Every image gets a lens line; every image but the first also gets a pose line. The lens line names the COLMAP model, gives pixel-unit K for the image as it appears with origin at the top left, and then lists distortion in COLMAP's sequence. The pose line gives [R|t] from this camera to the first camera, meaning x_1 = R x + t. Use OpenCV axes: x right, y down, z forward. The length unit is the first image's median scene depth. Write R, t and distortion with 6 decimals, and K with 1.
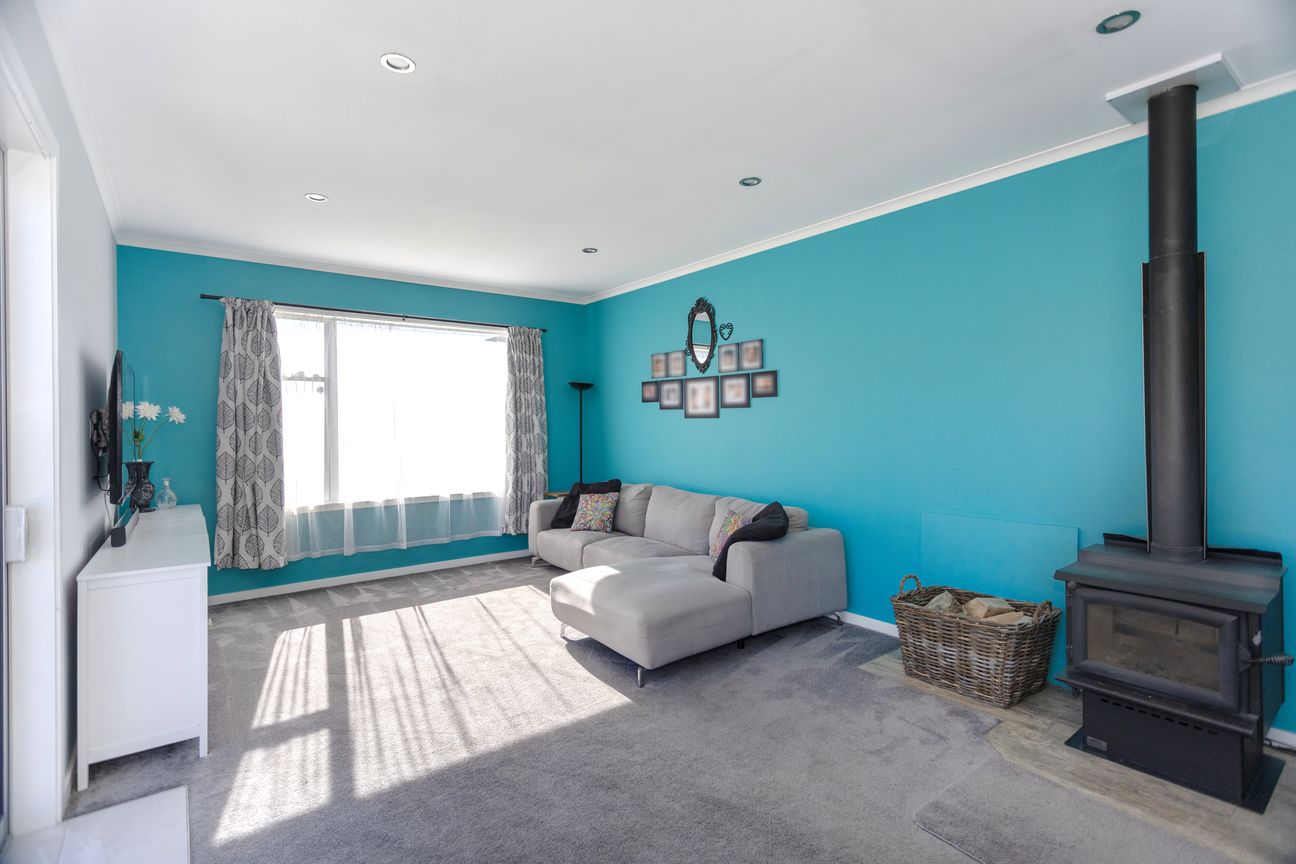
lens RADIAL K [[601.6, 0, 634.8], [0, 601.6, 427.0], [0, 0, 1]] dist [-0.000799, 0.000733]
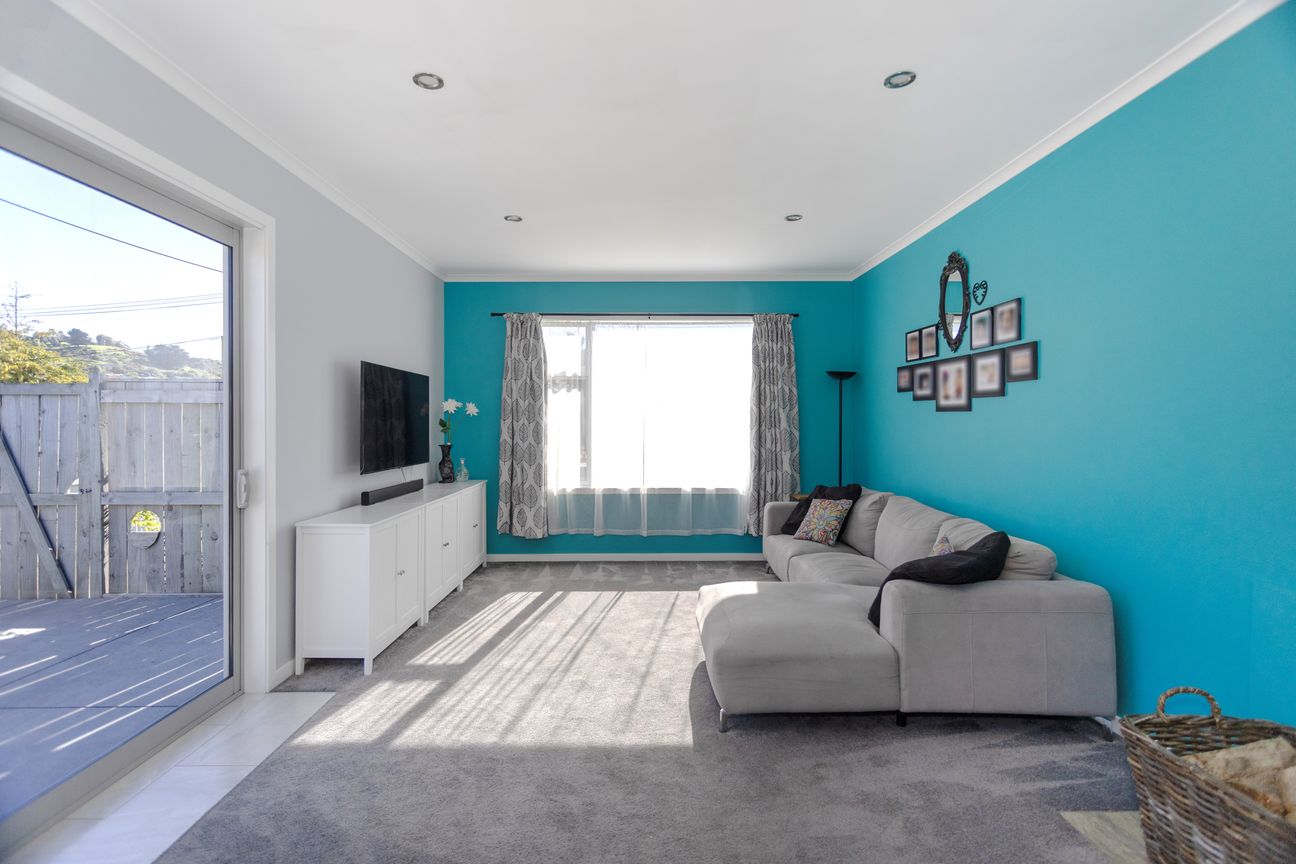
lens RADIAL K [[601.6, 0, 634.8], [0, 601.6, 427.0], [0, 0, 1]] dist [-0.000799, 0.000733]
pose [[0.802271, 0.014476, -0.596784, 0.249905], [-0.009811, 0.999891, 0.011065, 0.000393], [0.596879, -0.003022, 0.802325, 0.159575]]
